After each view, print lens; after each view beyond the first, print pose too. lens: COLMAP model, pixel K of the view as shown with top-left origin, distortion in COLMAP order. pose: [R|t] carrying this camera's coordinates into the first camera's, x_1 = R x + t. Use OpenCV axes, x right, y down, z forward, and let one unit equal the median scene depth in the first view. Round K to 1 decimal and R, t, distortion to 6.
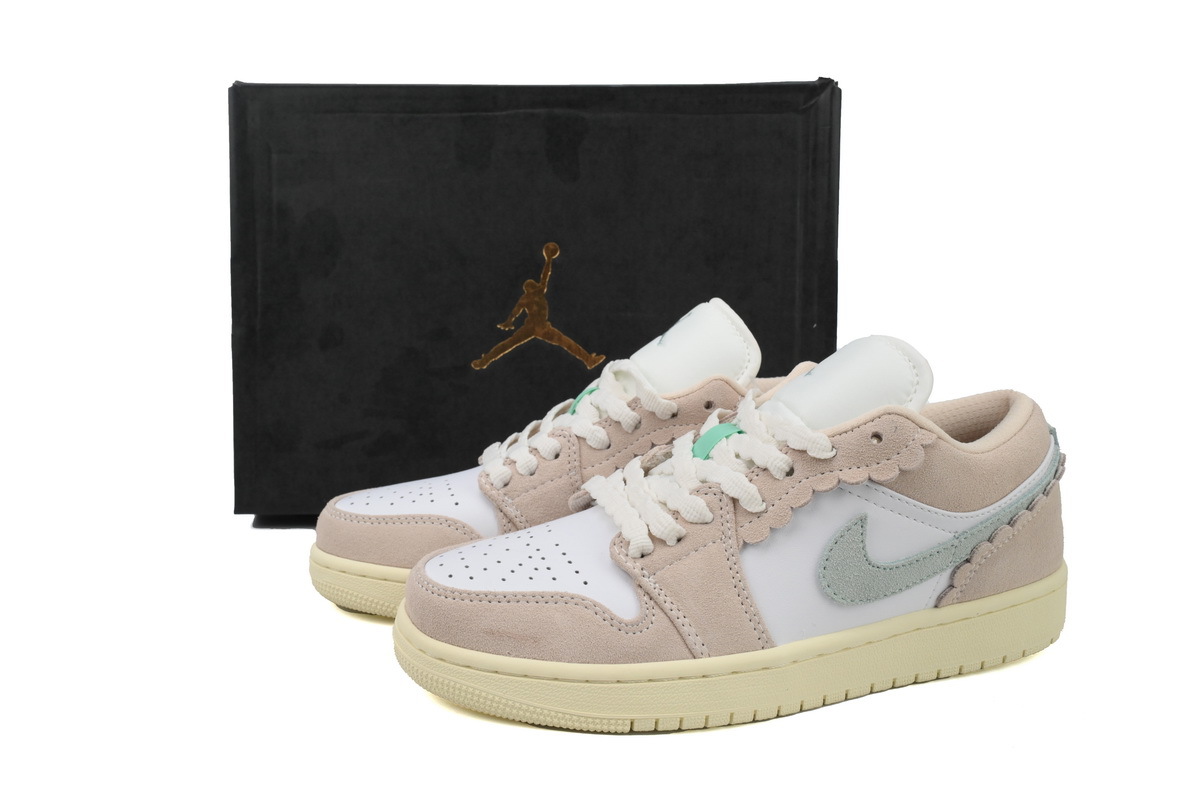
lens RADIAL K [[1076.3, 0, 598.9], [0, 1076.3, 403.6], [0, 0, 1]] dist [0.005535, -0.022082]
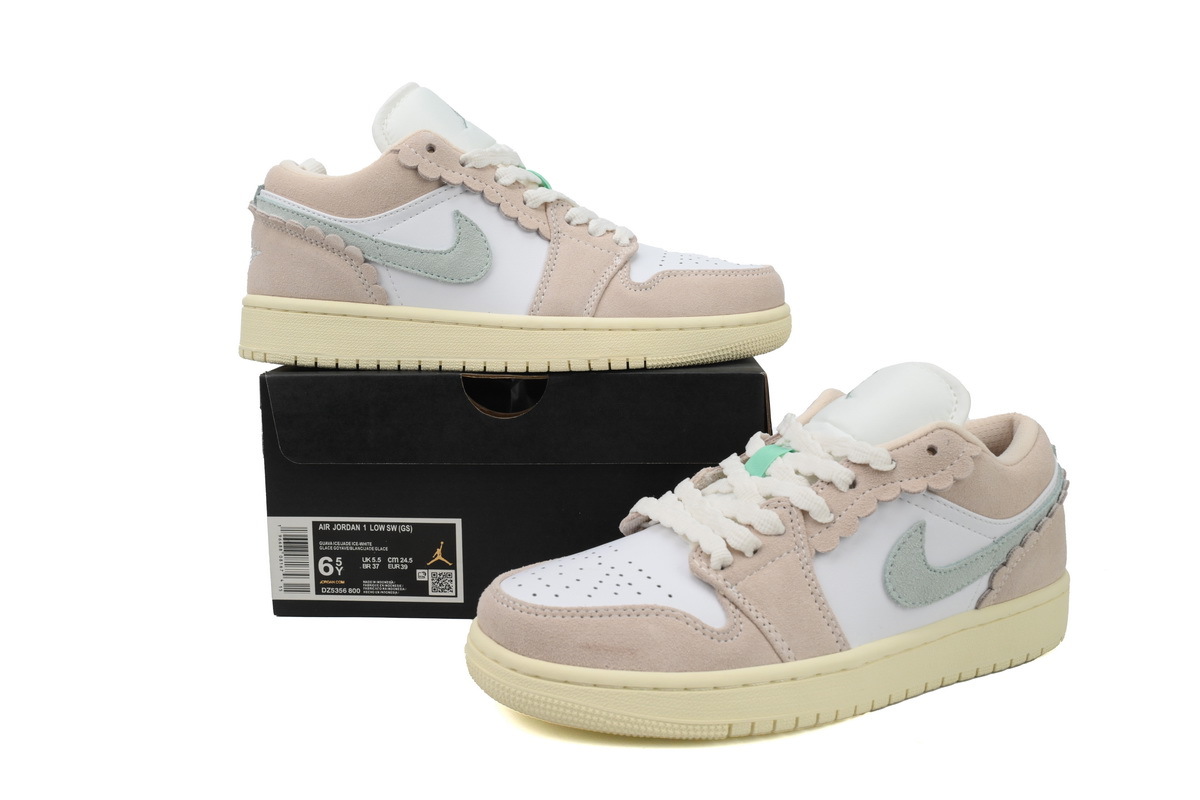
lens RADIAL K [[1076.3, 0, 599.6], [0, 1076.3, 402.6], [0, 0, 1]] dist [0.005535, -0.022082]
pose [[0.984520, -0.004189, 0.175221, -0.259519], [0.016416, 0.997524, -0.068390, 0.051644], [-0.174501, 0.070208, 0.982151, -0.013649]]
